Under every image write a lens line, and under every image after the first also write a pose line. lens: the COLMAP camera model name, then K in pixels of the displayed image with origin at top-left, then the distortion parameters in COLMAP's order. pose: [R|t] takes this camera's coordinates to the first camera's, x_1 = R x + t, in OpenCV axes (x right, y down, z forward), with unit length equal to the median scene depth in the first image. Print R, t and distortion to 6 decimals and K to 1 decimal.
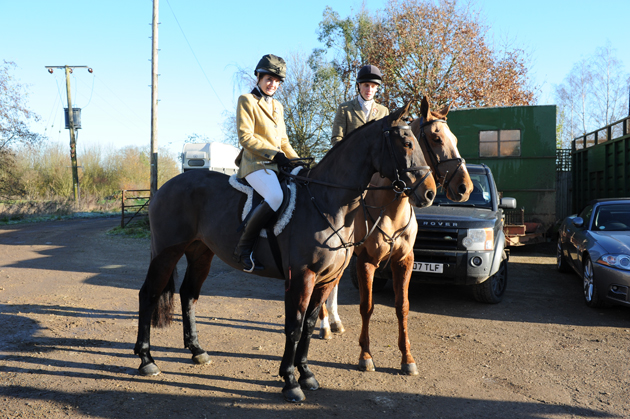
lens RADIAL K [[586.0, 0, 313.5], [0, 586.0, 209.4], [0, 0, 1]] dist [0.000139, 0.000000]
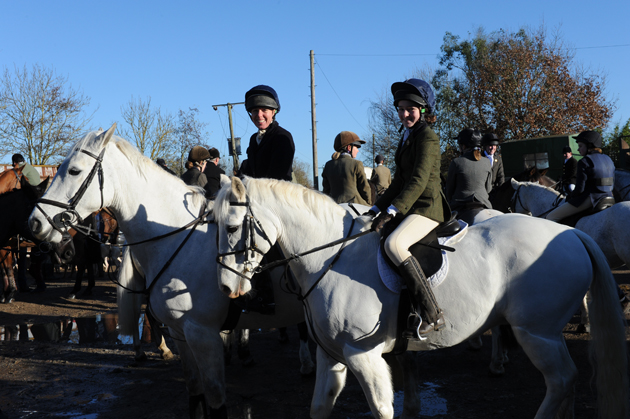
lens RADIAL K [[722.1, 0, 314.0], [0, 722.1, 209.5], [0, 0, 1]] dist [0.013741, 0.000000]
pose [[0.976219, -0.049132, -0.211145, 0.051539], [0.045078, 0.998696, -0.023975, 0.015264], [0.212047, 0.013886, 0.977161, -0.412351]]
